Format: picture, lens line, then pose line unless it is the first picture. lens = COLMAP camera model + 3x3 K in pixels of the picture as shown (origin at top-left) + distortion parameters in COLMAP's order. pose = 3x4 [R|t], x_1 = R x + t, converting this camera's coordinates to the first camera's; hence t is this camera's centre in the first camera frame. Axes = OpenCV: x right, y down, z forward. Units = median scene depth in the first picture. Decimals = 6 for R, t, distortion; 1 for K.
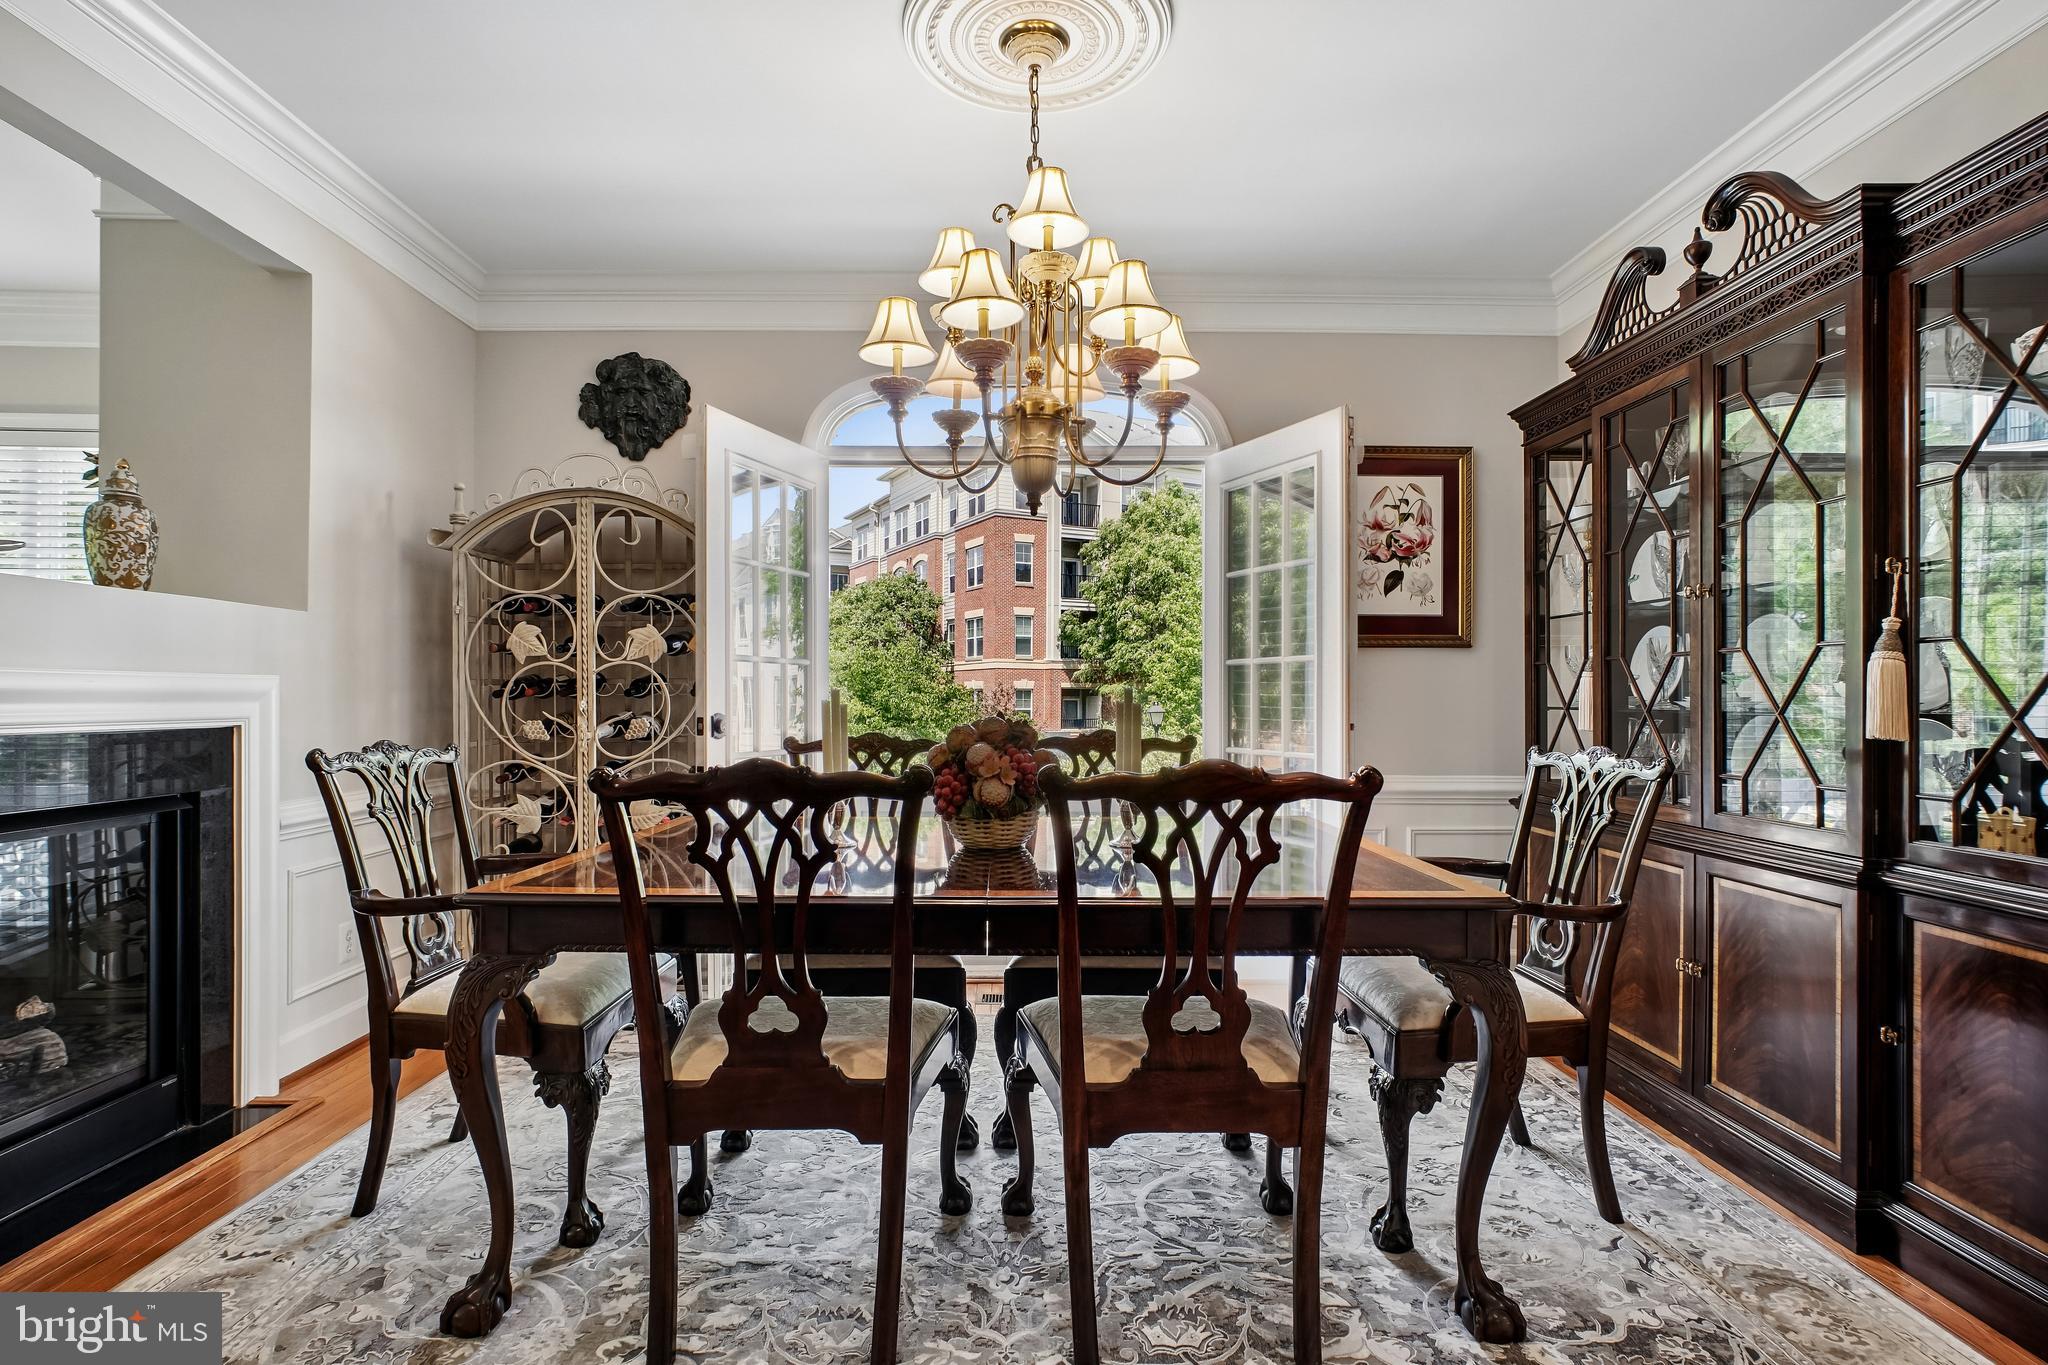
lens RADIAL K [[988.5, 0, 997.7], [0, 988.5, 697.9], [0, 0, 1]] dist [-0.023675, 0.000397]
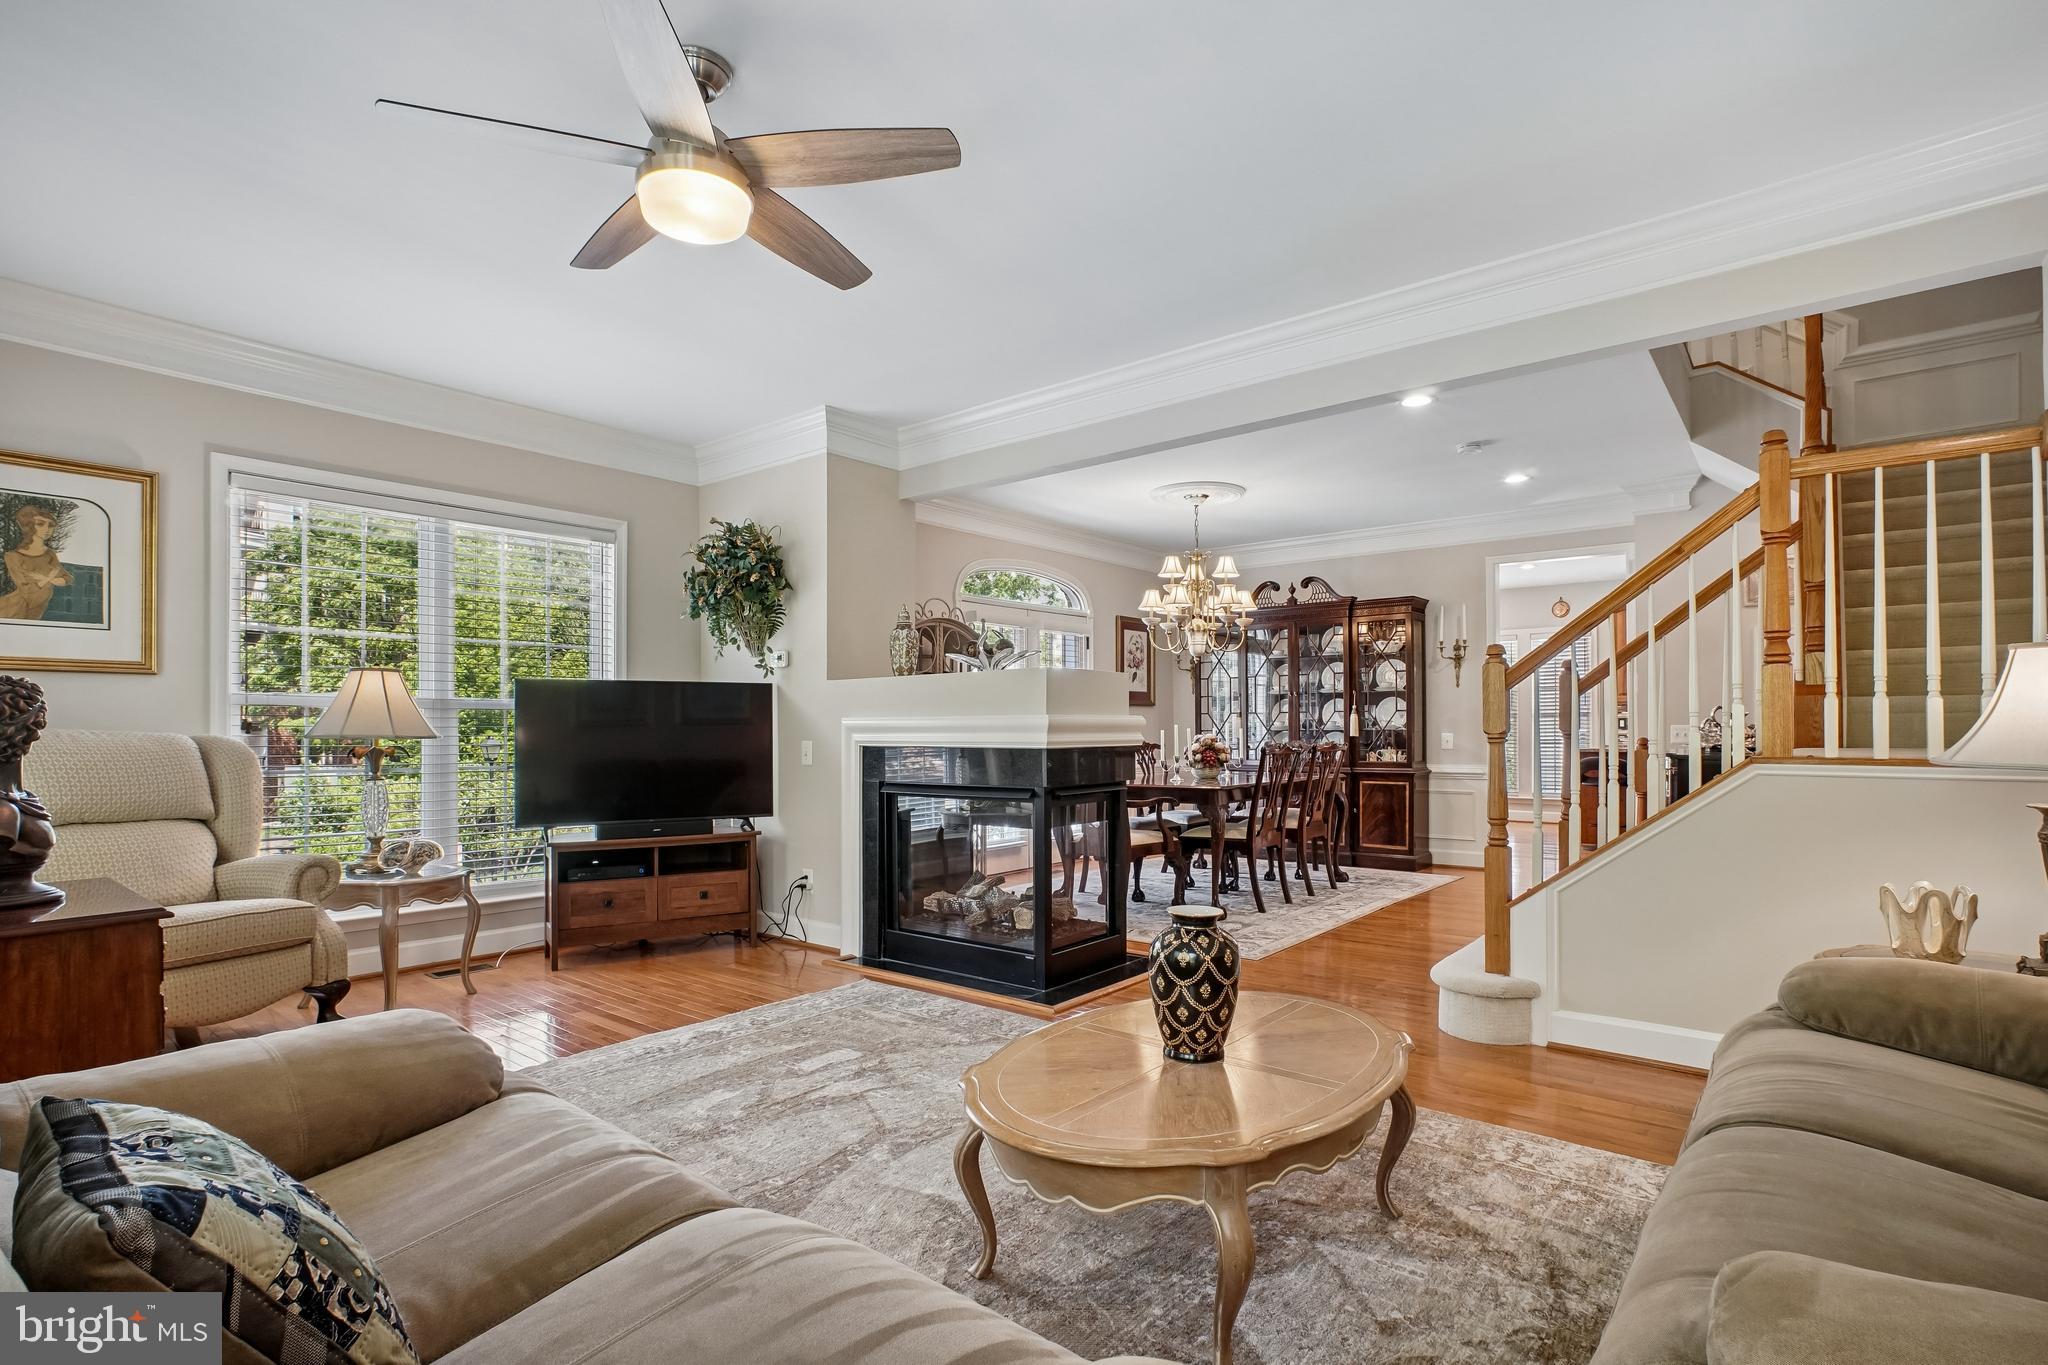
lens RADIAL K [[989.1, 0, 1026.6], [0, 989.1, 734.0], [0, 0, 1]] dist [-0.022132, 0.000342]
pose [[0.637385, -0.011065, 0.770466, -1.534496], [0.009540, 0.999934, 0.006468, -0.002418], [-0.770486, 0.003227, 0.637448, -0.272226]]
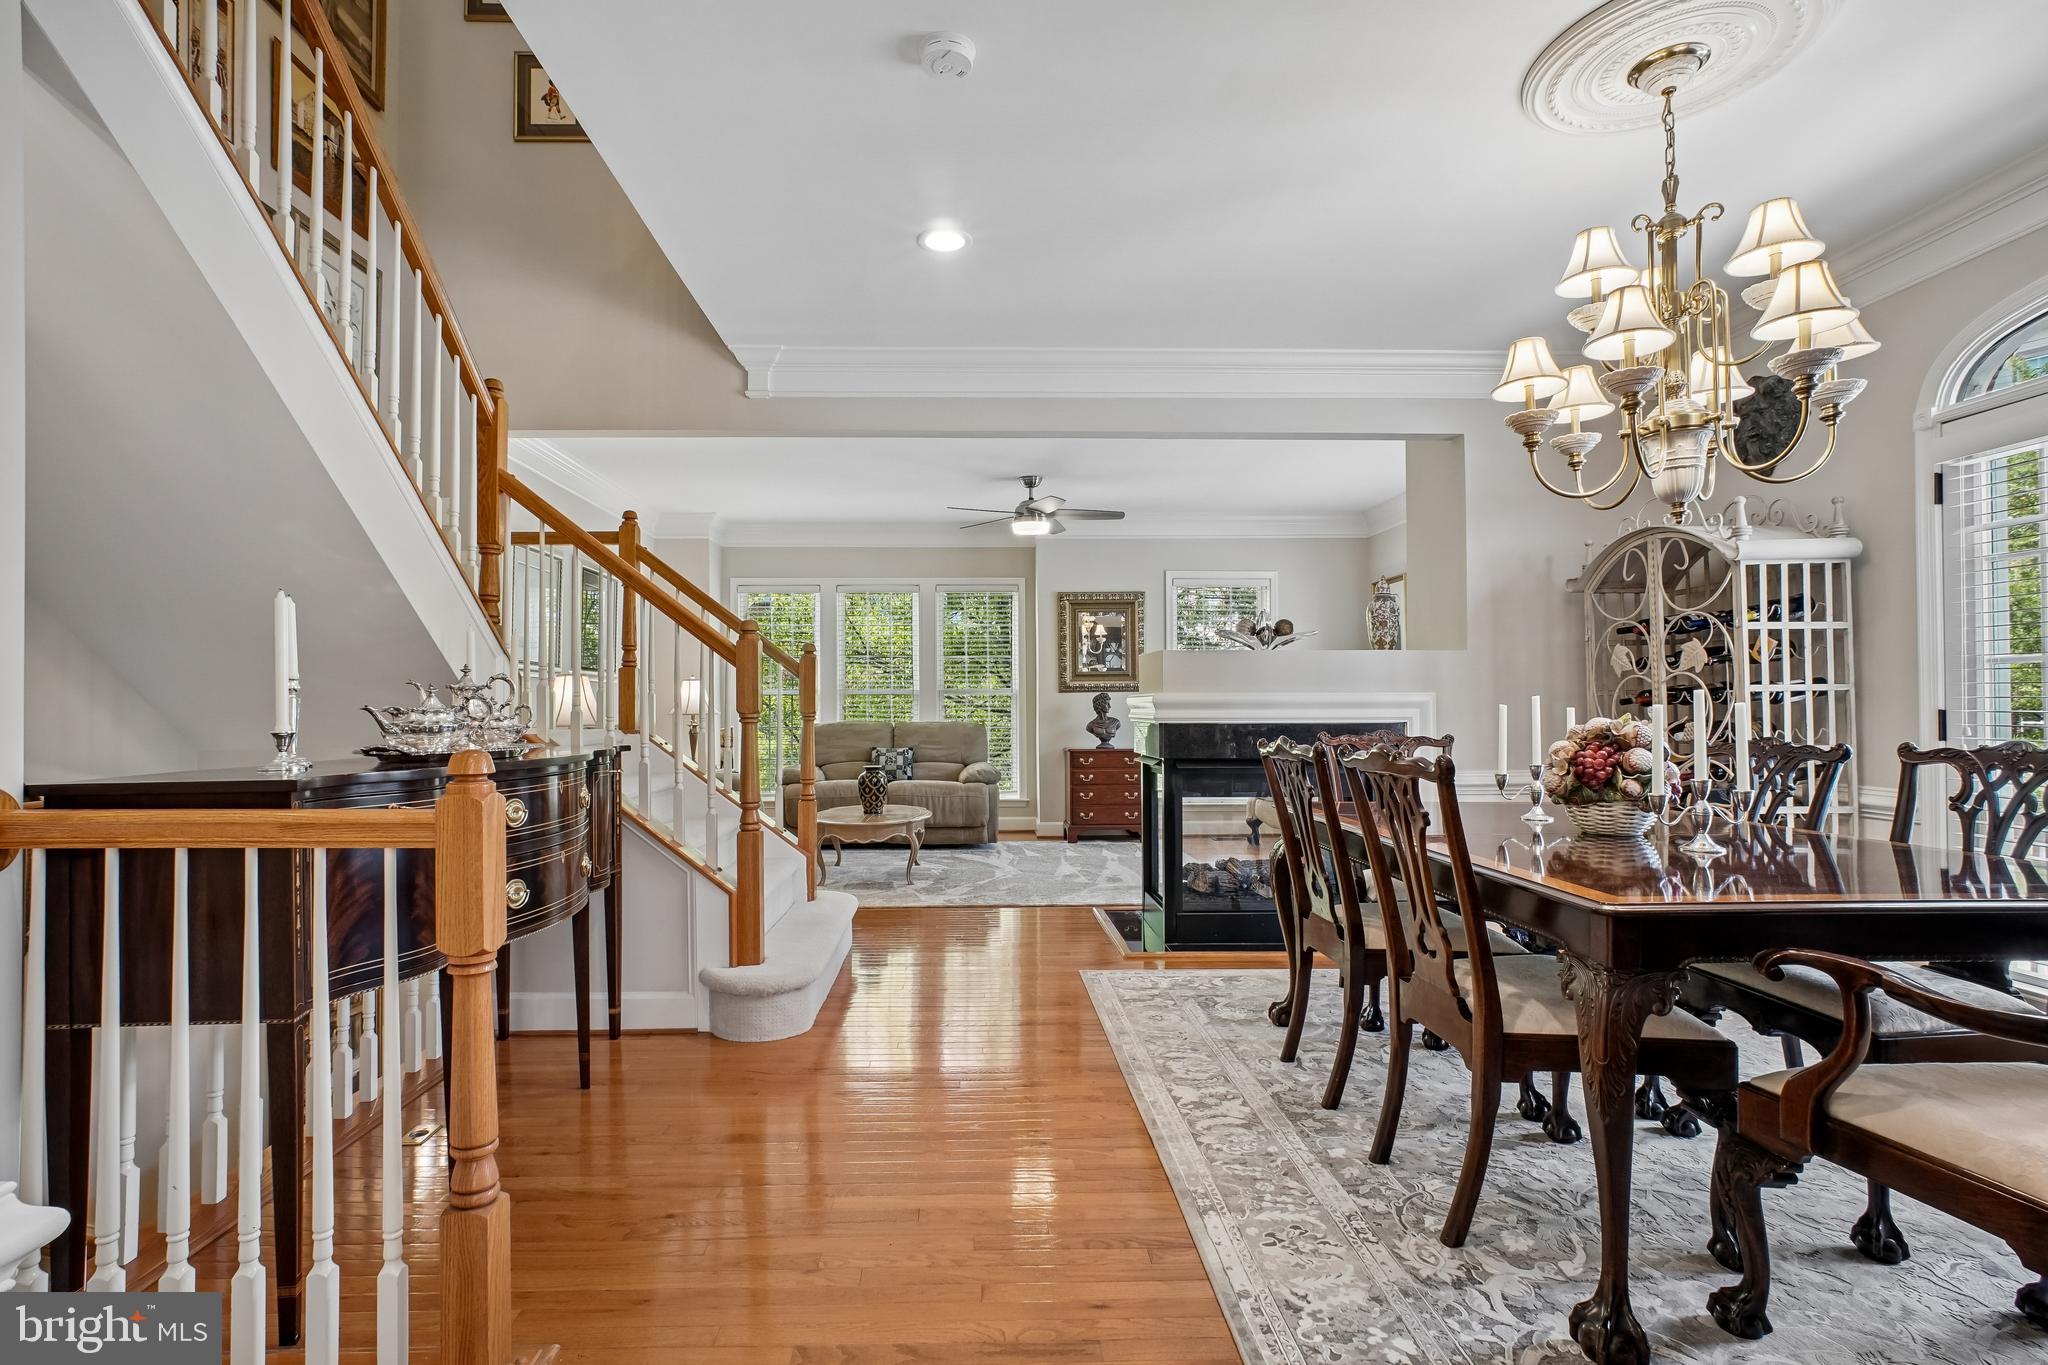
lens RADIAL K [[988.5, 0, 997.7], [0, 988.5, 697.9], [0, 0, 1]] dist [-0.023675, 0.000397]
pose [[0.030015, -0.013596, -0.999457, 0.634972], [0.001014, 0.999907, -0.013572, 0.006203], [0.999549, -0.000606, 0.030026, 0.160130]]
